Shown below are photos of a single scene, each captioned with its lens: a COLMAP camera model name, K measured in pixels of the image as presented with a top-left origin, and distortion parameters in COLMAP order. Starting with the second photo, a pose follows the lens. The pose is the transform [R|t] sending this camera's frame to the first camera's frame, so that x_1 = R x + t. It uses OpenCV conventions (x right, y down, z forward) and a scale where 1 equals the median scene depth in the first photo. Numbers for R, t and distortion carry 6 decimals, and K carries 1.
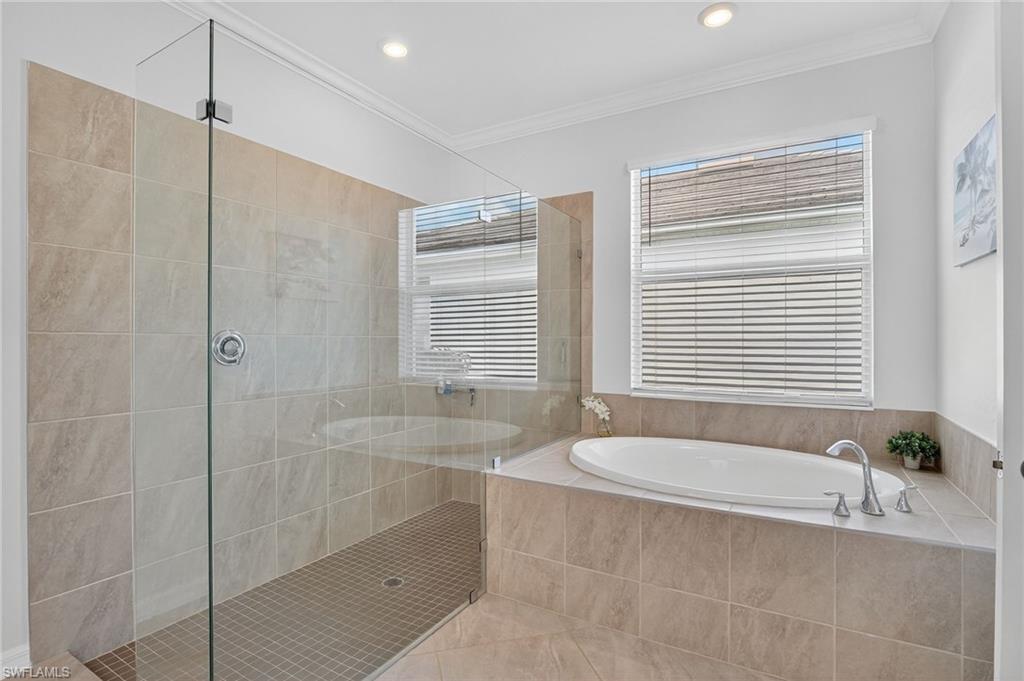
lens RADIAL K [[497.7, 0, 512.0], [0, 497.7, 340.5], [0, 0, 1]] dist [0.017267, -0.027069]
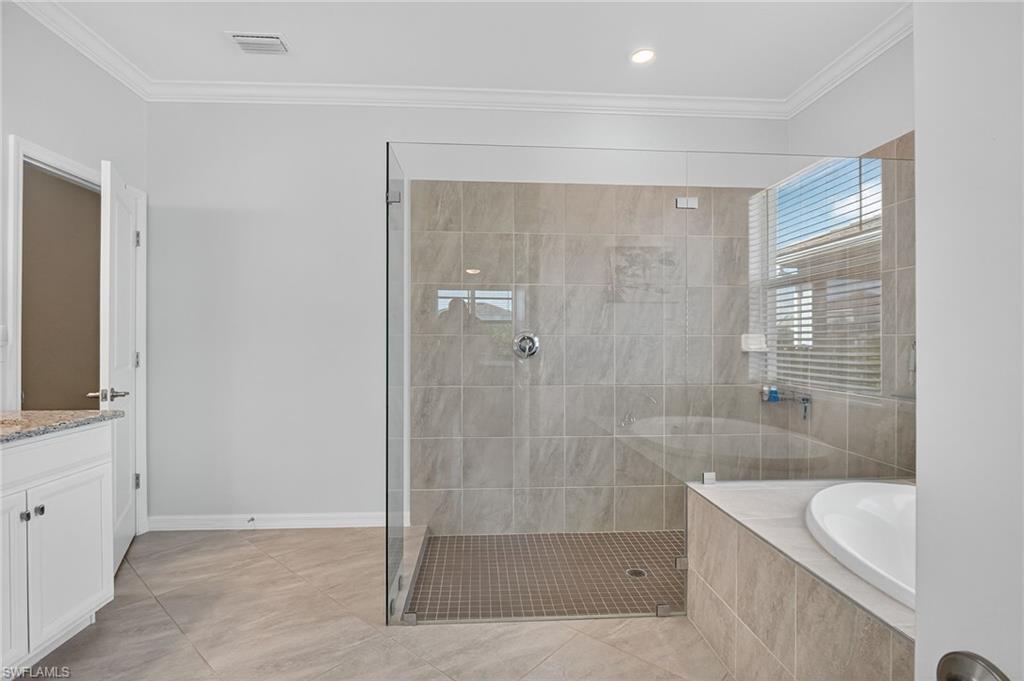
lens RADIAL K [[497.7, 0, 512.0], [0, 497.7, 340.5], [0, 0, 1]] dist [0.017267, -0.027069]
pose [[0.559990, 0.000659, -0.828499, 0.462087], [-0.000023, 1.000000, 0.000779, 0.001783], [0.828500, -0.000418, 0.559989, 0.201625]]
